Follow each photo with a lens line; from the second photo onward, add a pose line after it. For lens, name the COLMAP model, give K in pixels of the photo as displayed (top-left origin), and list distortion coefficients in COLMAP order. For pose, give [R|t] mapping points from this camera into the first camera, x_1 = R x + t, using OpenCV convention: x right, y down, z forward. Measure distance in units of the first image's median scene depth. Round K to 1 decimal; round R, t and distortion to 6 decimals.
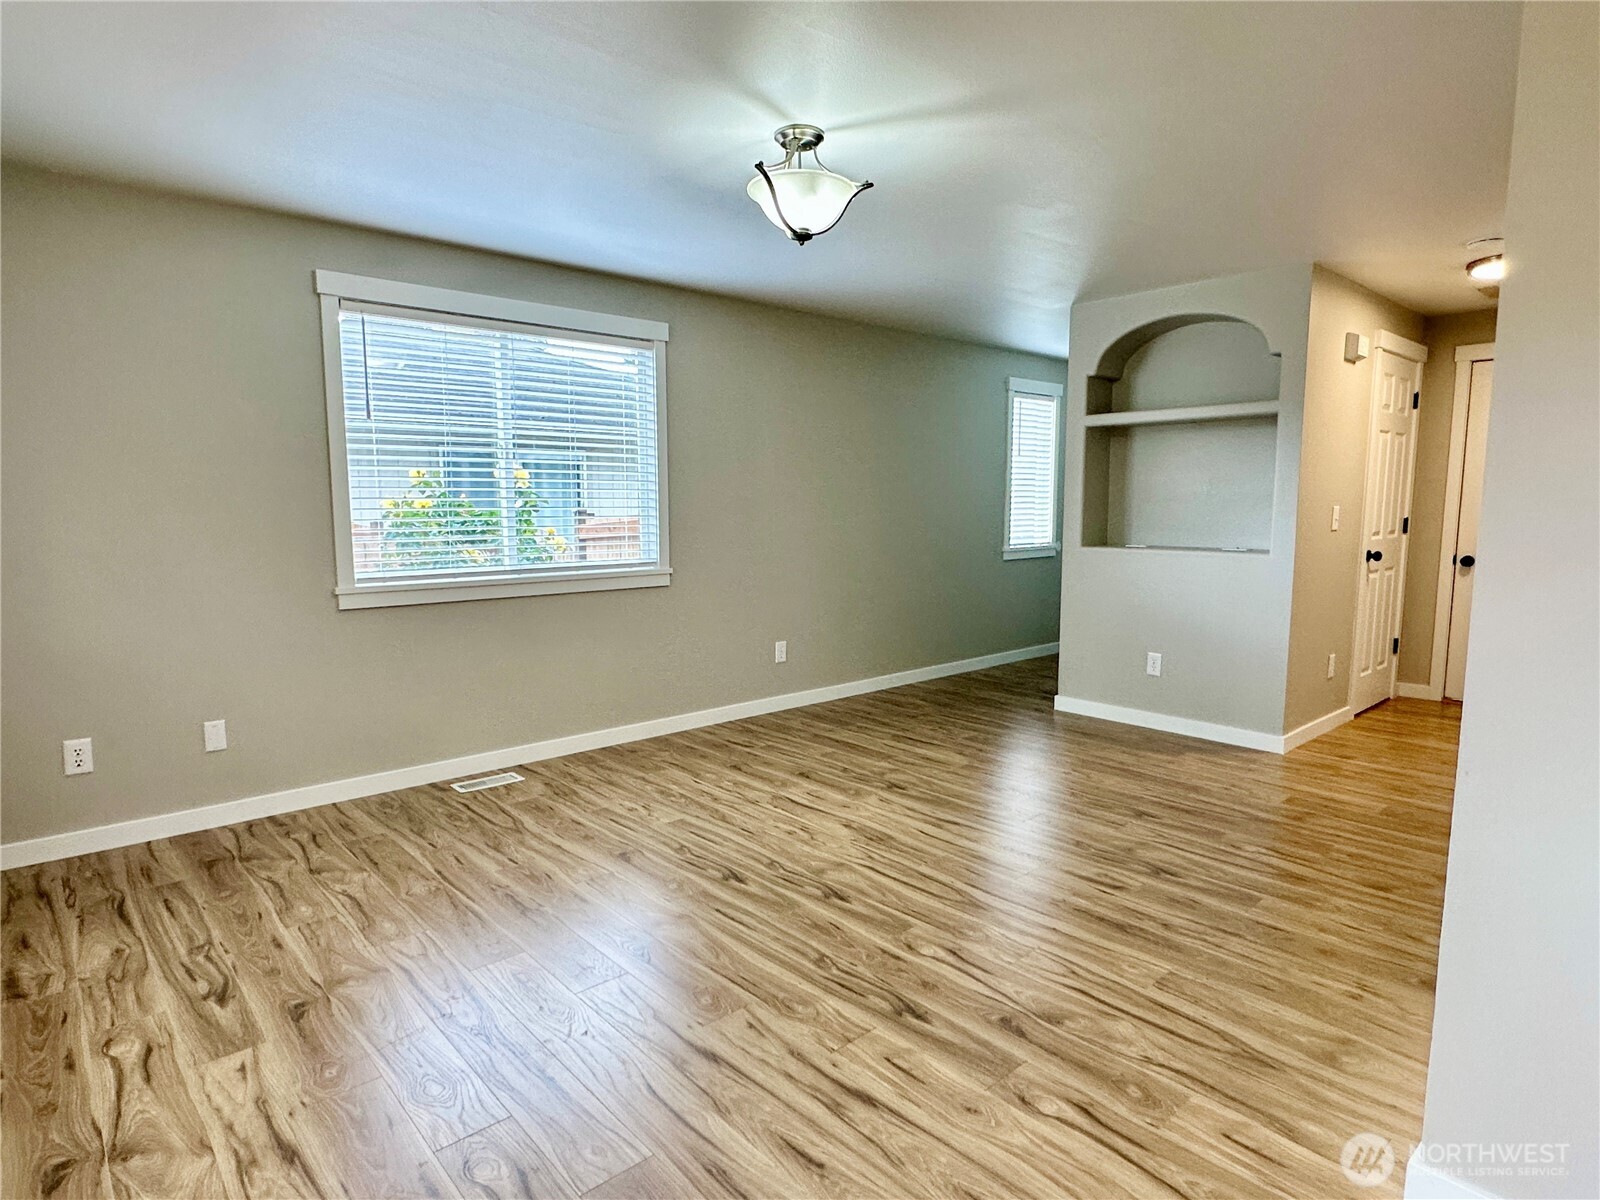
lens RADIAL K [[879.9, 0, 800.0], [0, 879.9, 600.0], [0, 0, 1]] dist [-0.011068, -0.001449]
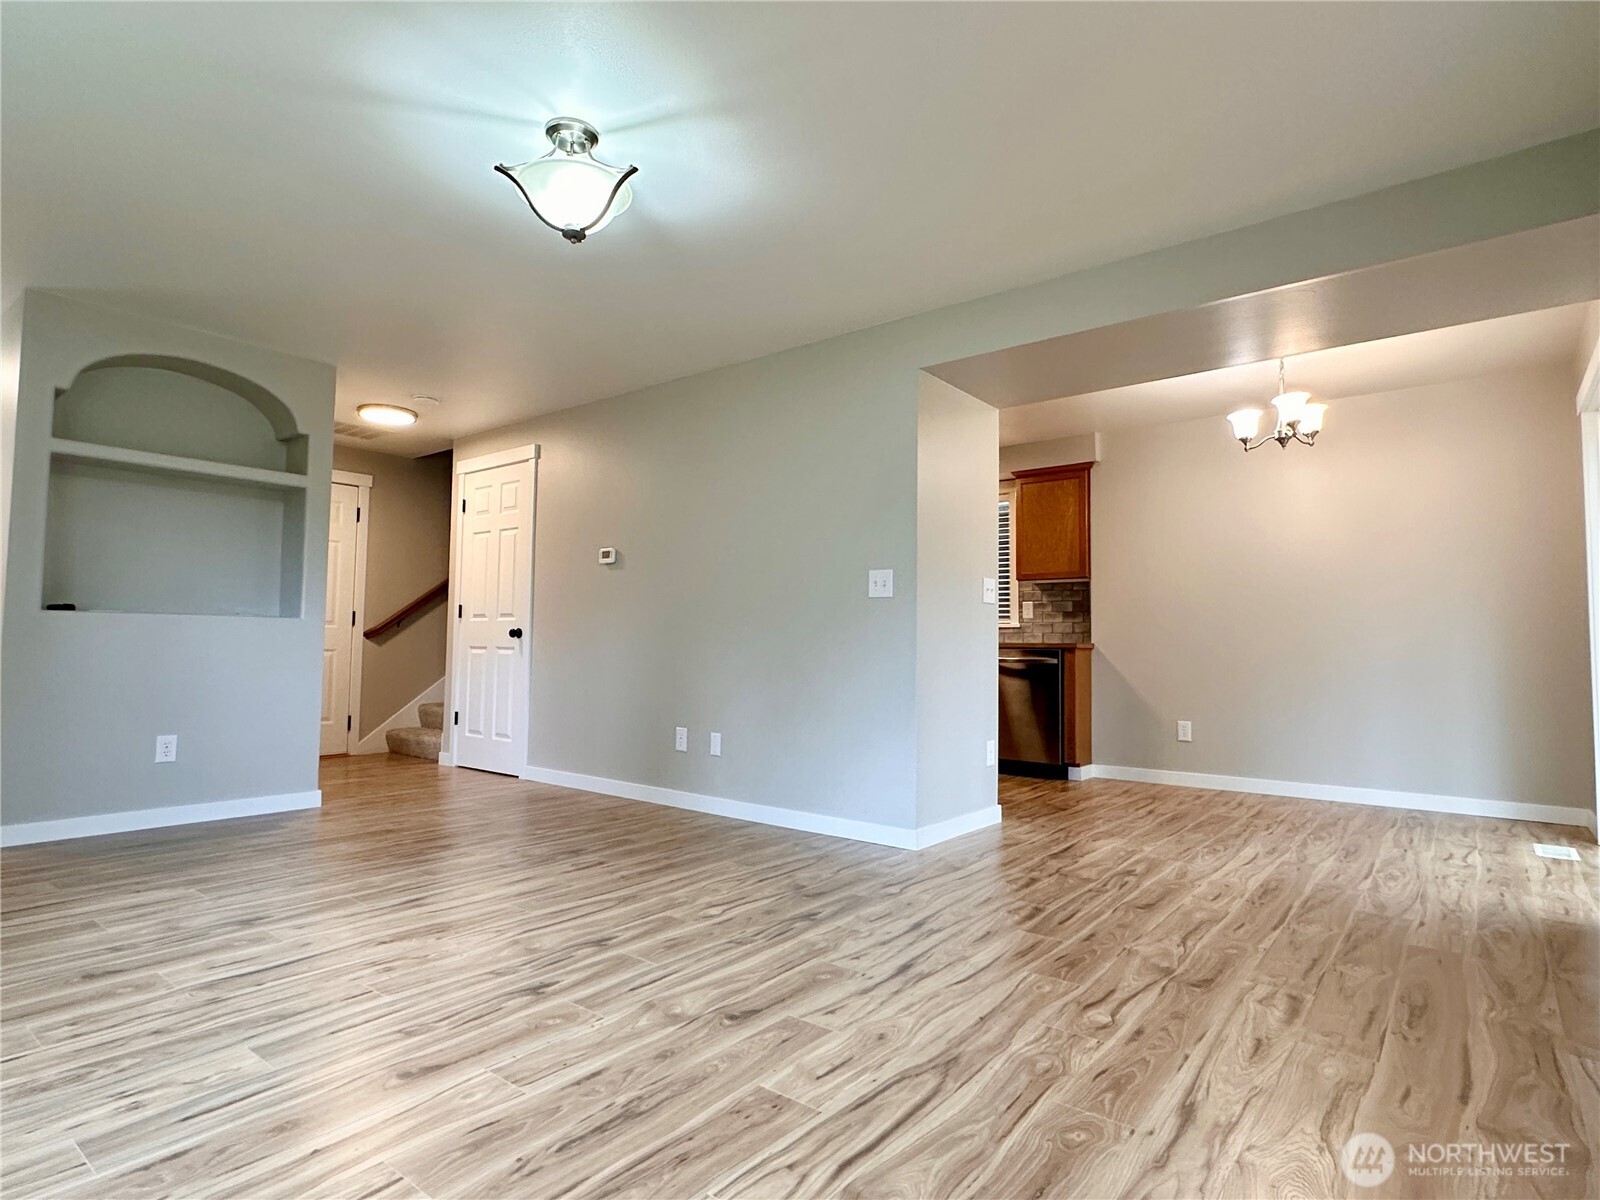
lens RADIAL K [[849.8, 0, 789.7], [0, 849.8, 603.4], [0, 0, 1]] dist [-0.012399, -0.000661]
pose [[-0.154364, 0.049976, 0.986749, -0.807816], [0.097976, 0.994572, -0.035045, 0.033100], [-0.983144, 0.091268, -0.158423, 0.839608]]
